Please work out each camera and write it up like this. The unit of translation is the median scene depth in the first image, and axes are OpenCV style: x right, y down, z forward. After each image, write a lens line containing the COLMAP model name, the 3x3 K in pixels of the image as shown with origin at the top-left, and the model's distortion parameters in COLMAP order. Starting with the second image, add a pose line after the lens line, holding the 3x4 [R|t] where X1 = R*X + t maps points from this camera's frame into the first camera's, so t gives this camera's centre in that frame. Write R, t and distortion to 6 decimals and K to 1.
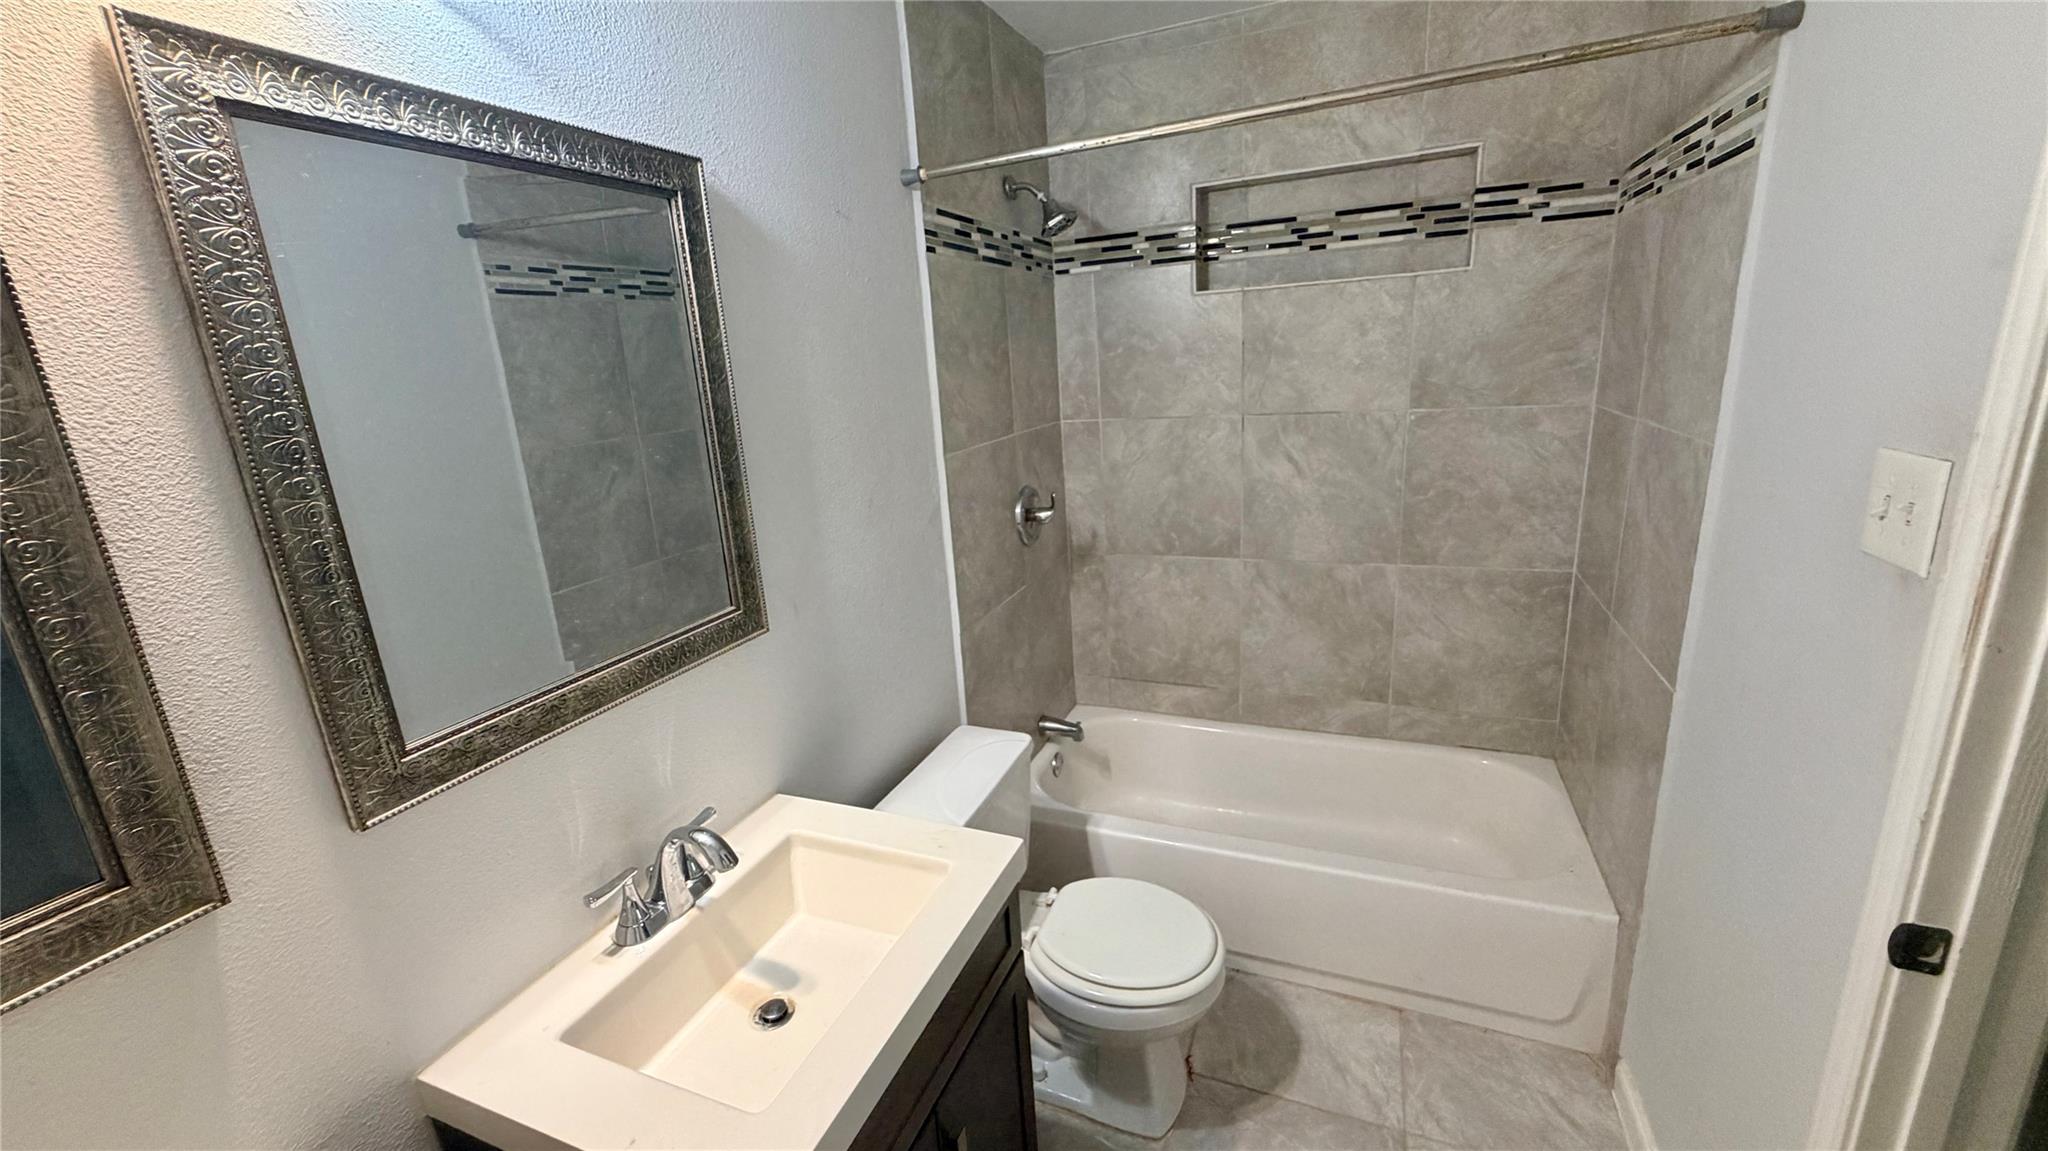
lens RADIAL K [[814.8, 0, 1021.4], [0, 814.8, 574.1], [0, 0, 1]] dist [0.000999, 0.000018]
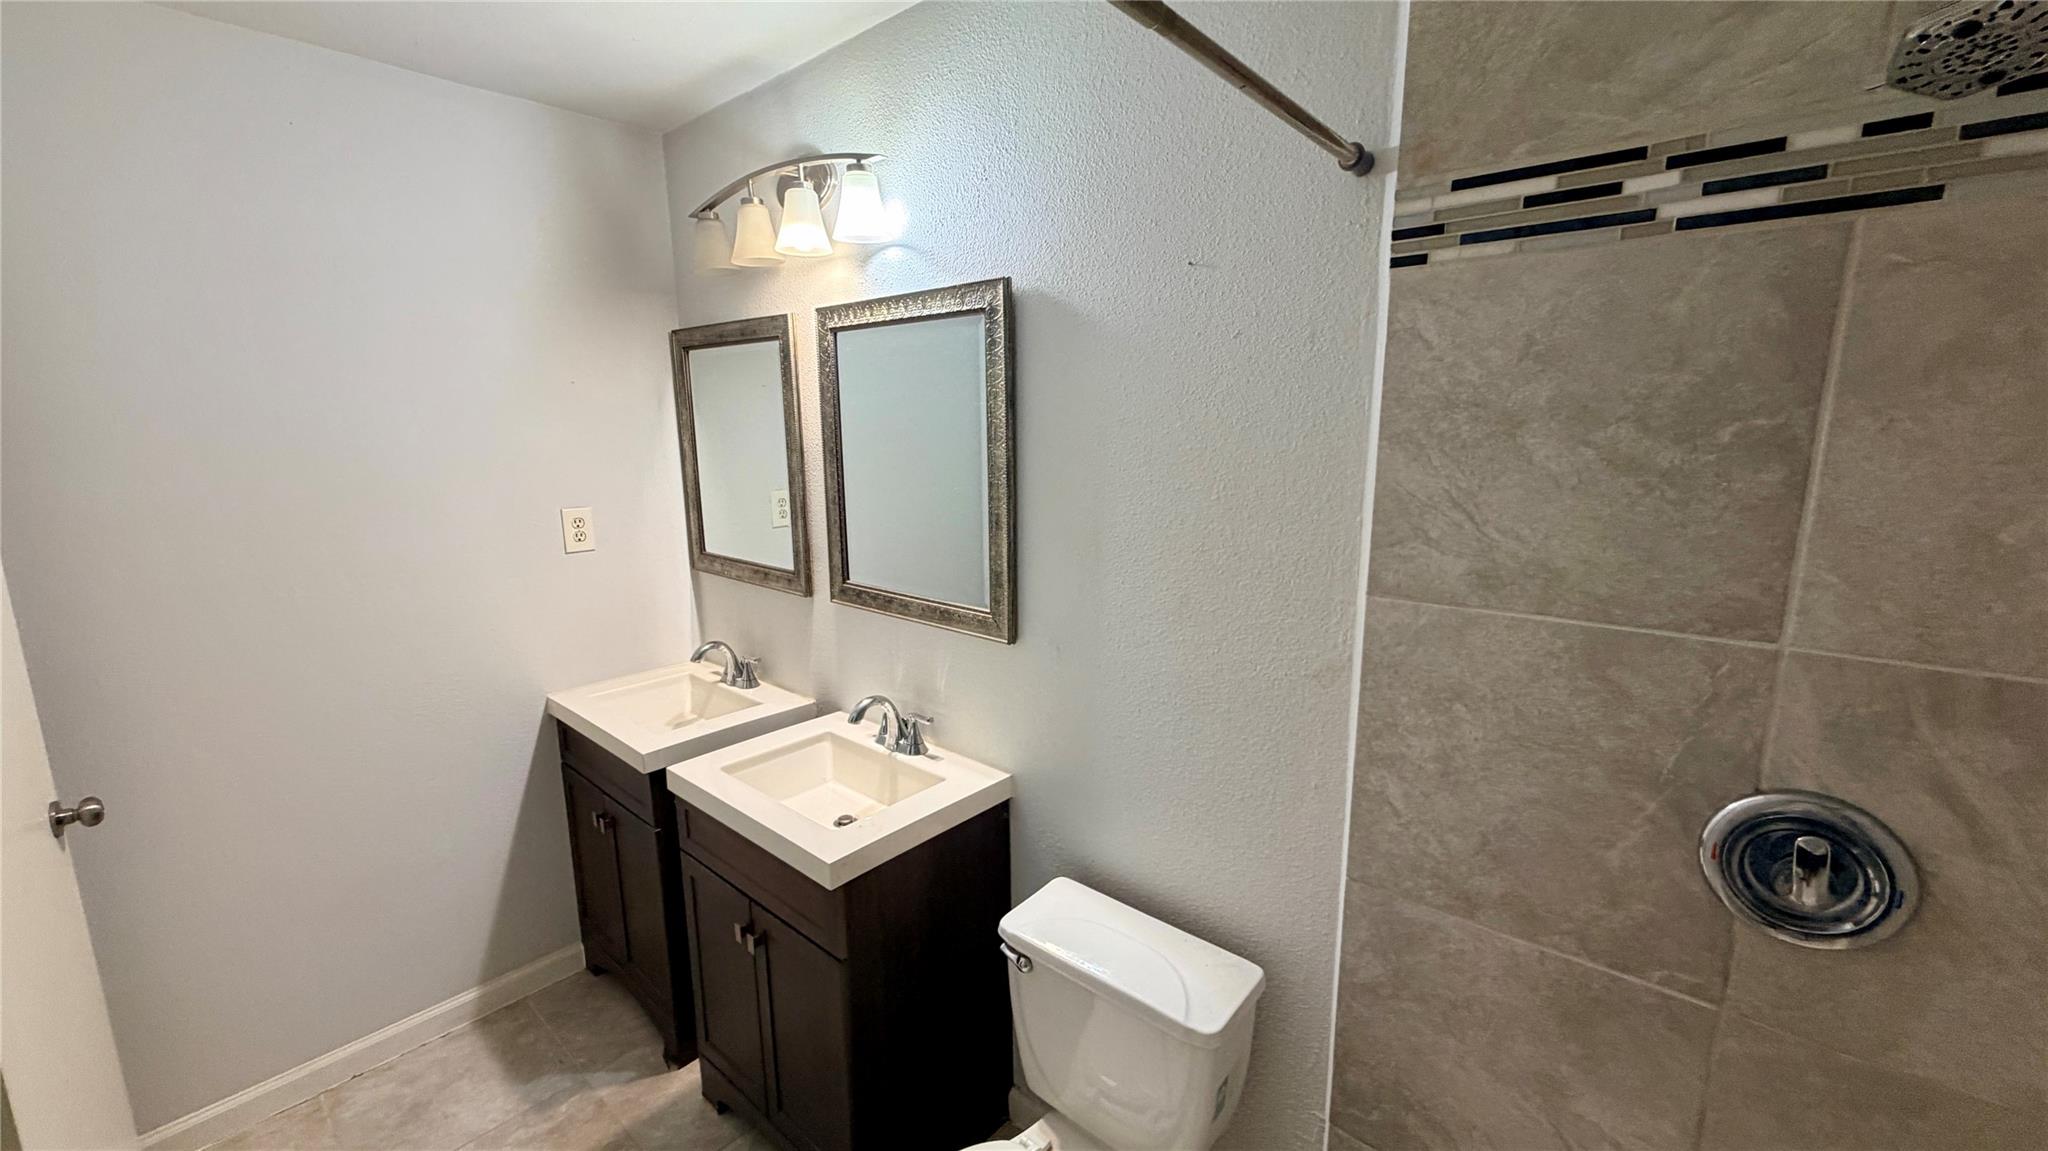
lens RADIAL K [[814.8, 0, 1021.4], [0, 814.8, 574.1], [0, 0, 1]] dist [0.000999, 0.000018]
pose [[-0.330163, 0.235979, -0.913951, 0.432491], [-0.220530, 0.922166, 0.317767, -0.233692], [0.917801, 0.306469, -0.252425, 0.715223]]
